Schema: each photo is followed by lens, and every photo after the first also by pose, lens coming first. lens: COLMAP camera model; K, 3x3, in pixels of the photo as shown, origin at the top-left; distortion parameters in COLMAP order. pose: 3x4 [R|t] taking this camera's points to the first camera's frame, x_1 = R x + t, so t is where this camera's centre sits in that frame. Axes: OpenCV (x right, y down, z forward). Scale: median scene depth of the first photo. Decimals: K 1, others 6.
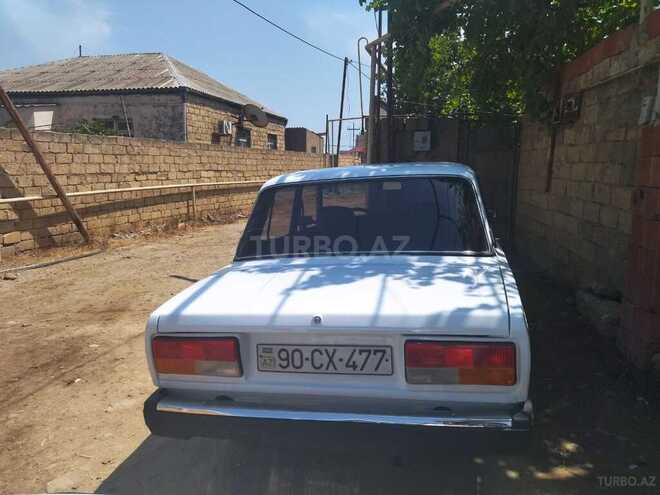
lens RADIAL K [[486.7, 0, 341.2], [0, 486.7, 248.2], [0, 0, 1]] dist [0.067247, -0.100219]
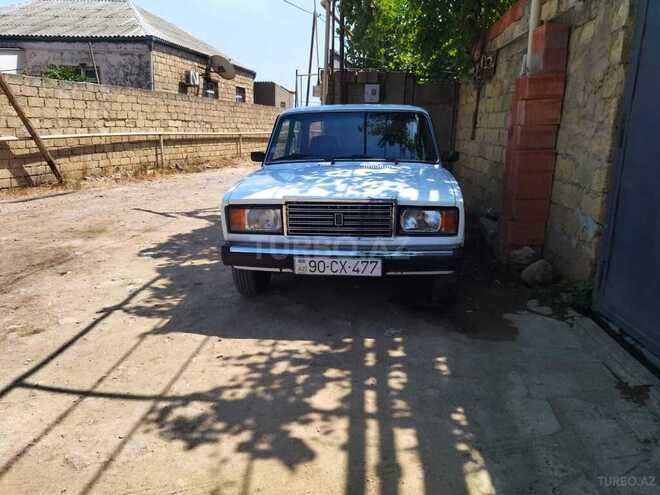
lens RADIAL K [[482.7, 0, 333.1], [0, 482.7, 249.1], [0, 0, 1]] dist [0.057027, -0.084611]
pose [[0.998876, 0.014246, 0.045199, 0.019199], [-0.018045, 0.996236, 0.084781, 0.022090], [-0.043822, -0.085501, 0.995374, -0.063118]]
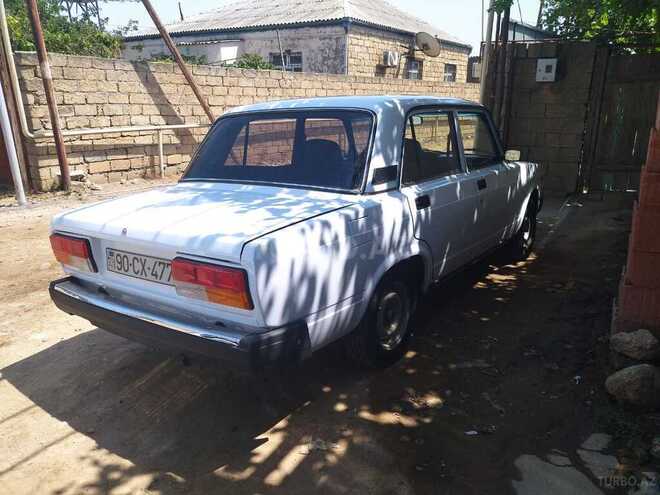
lens RADIAL K [[493.2, 0, 331.1], [0, 493.2, 251.6], [0, 0, 1]] dist [0.057912, -0.086015]
pose [[0.919309, 0.124061, -0.373470, 0.102720], [-0.074358, 0.986674, 0.144722, -0.001856], [0.386447, -0.105273, 0.916284, 0.010789]]
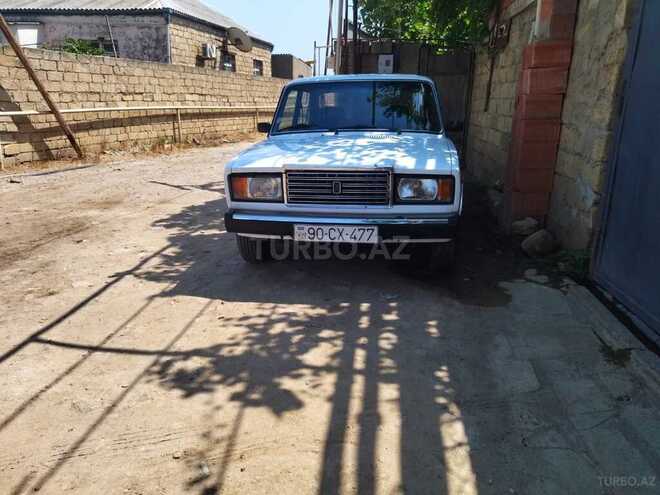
lens RADIAL K [[482.7, 0, 333.1], [0, 482.7, 249.1], [0, 0, 1]] dist [0.057027, -0.084611]
pose [[0.999792, 0.019307, 0.006518, 0.027854], [-0.020009, 0.990671, 0.134802, 0.024902], [-0.003854, -0.134904, 0.990851, -0.069620]]
